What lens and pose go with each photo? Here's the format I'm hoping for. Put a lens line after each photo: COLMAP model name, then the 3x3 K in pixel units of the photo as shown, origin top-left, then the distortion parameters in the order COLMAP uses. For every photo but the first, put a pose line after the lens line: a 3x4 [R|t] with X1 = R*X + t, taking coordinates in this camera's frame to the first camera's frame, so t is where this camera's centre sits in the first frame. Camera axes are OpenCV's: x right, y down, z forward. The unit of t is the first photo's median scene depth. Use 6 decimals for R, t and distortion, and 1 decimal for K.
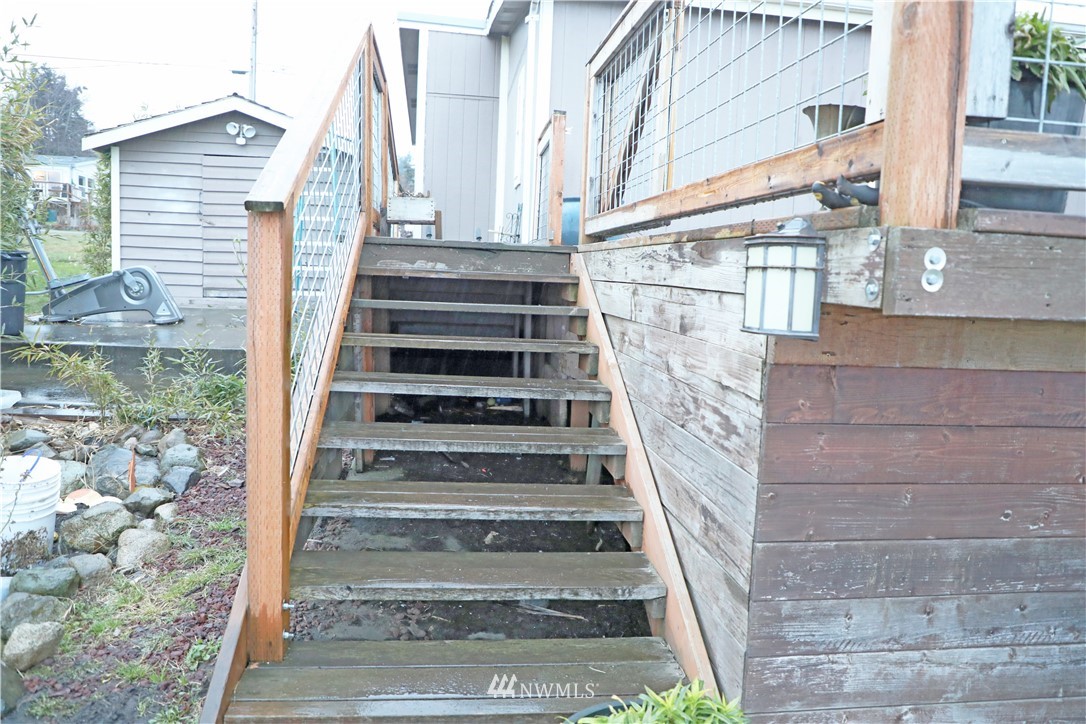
lens RADIAL K [[777.3, 0, 541.1], [0, 777.3, 362.5], [0, 0, 1]] dist [-0.029131, 0.007346]
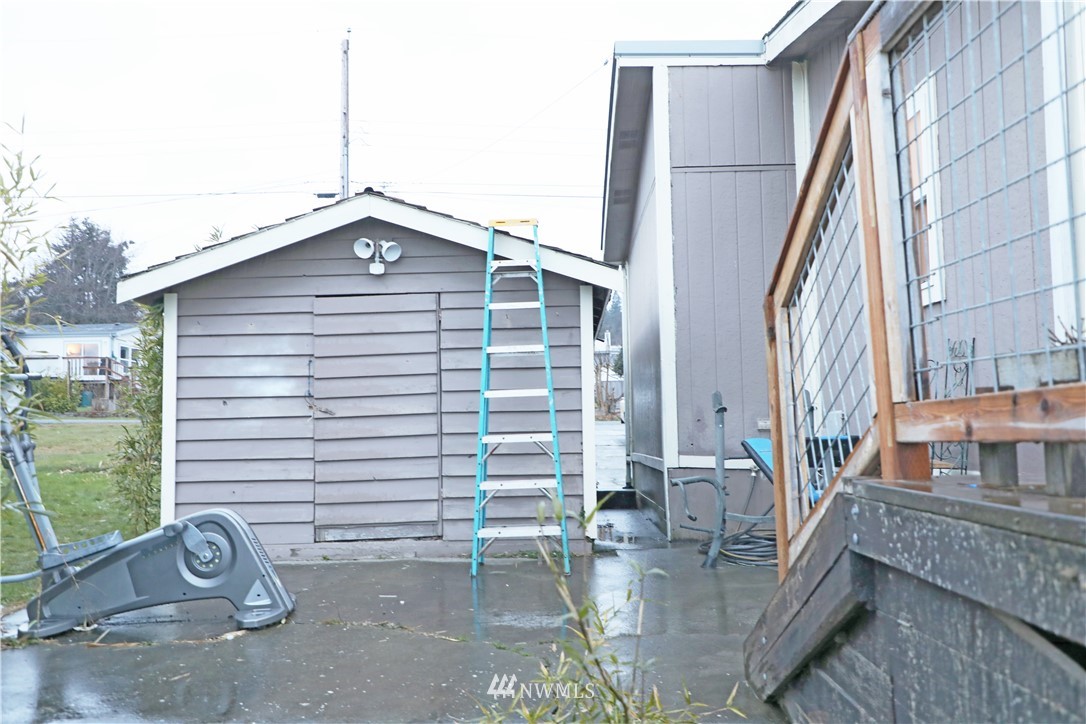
lens RADIAL K [[1011.2, 0, 544.3], [0, 1011.2, 359.4], [0, 0, 1]] dist [0.031488, 0.000000]
pose [[0.987972, -0.071132, -0.137303, -0.162627], [0.044191, 0.980765, -0.190124, -0.068132], [0.148186, 0.181769, 0.972112, 0.285913]]
